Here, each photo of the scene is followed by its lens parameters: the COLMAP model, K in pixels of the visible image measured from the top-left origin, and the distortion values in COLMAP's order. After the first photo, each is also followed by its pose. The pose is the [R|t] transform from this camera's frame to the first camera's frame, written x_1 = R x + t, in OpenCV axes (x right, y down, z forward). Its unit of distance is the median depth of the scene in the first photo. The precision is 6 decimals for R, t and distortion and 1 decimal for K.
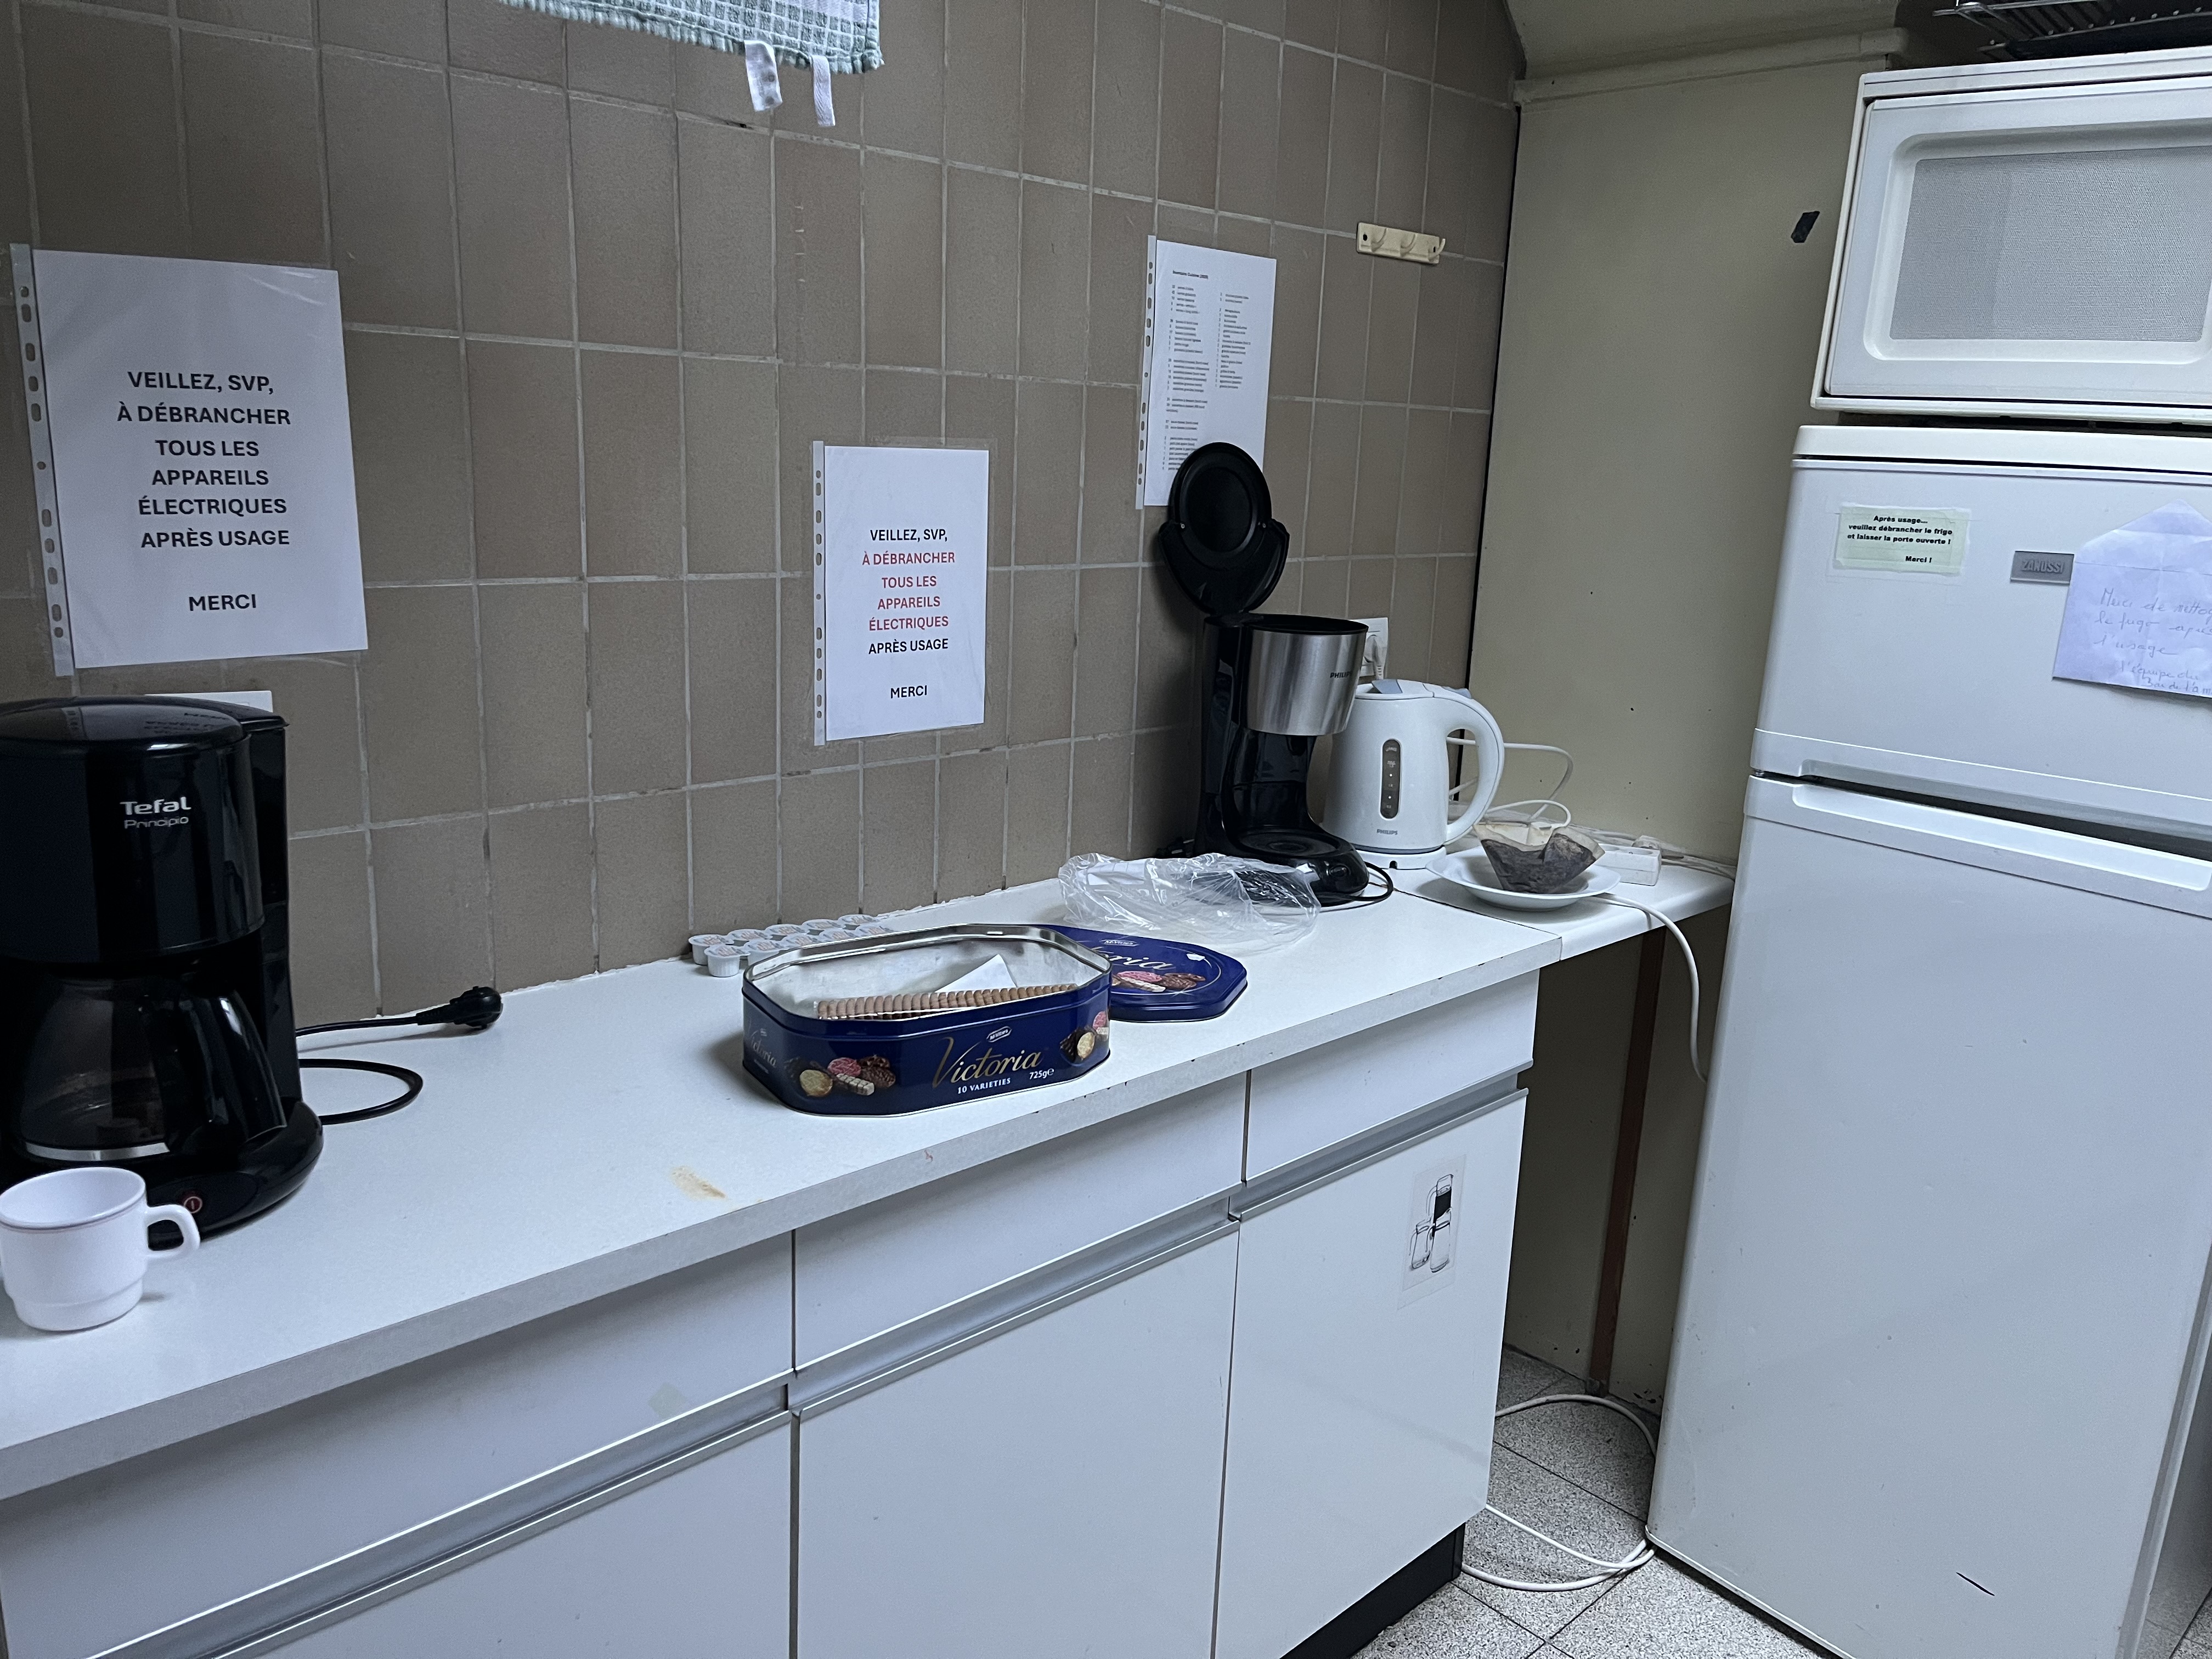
lens RADIAL K [[1694.0, 0, 1106.0], [0, 1694.0, 829.5], [0, 0, 1]] dist [0.090851, -0.124050]
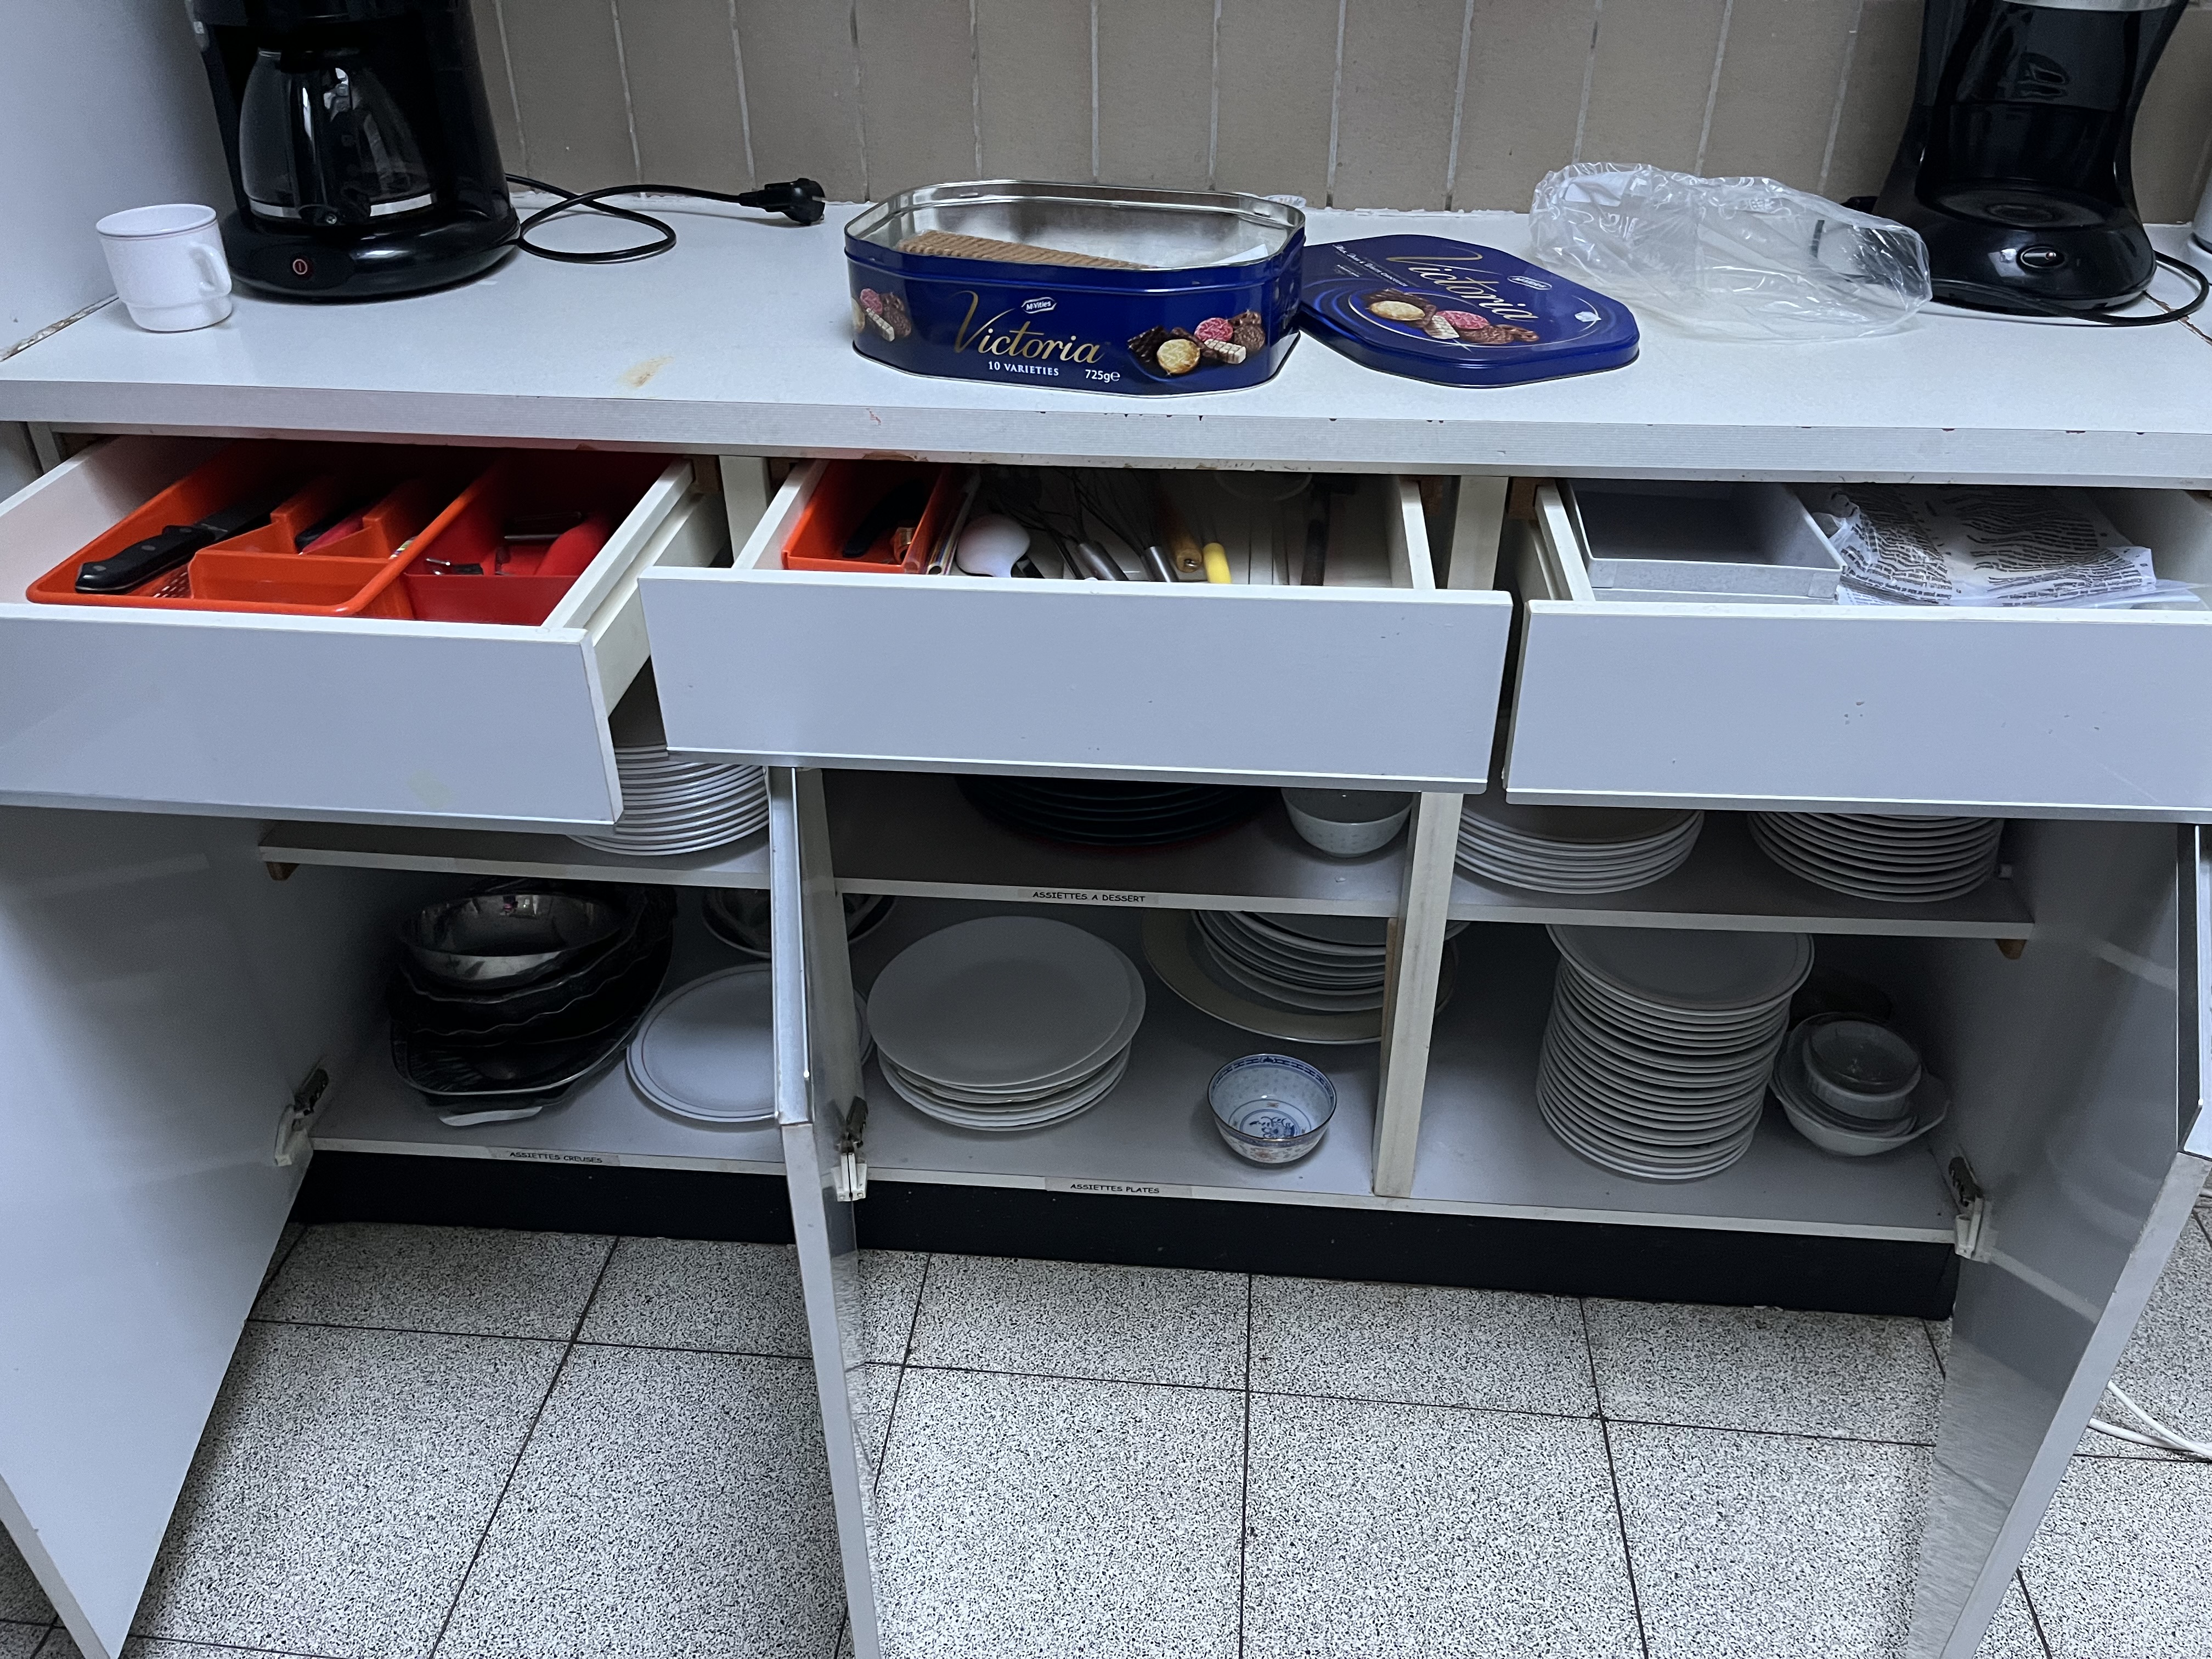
lens RADIAL K [[1694.0, 0, 1106.0], [0, 1694.0, 829.5], [0, 0, 1]] dist [0.090851, -0.124050]
pose [[0.653887, 0.376376, -0.656333, 0.539164], [-0.143816, 0.913501, 0.380569, 0.034549], [0.742798, -0.154458, 0.651455, 0.440154]]
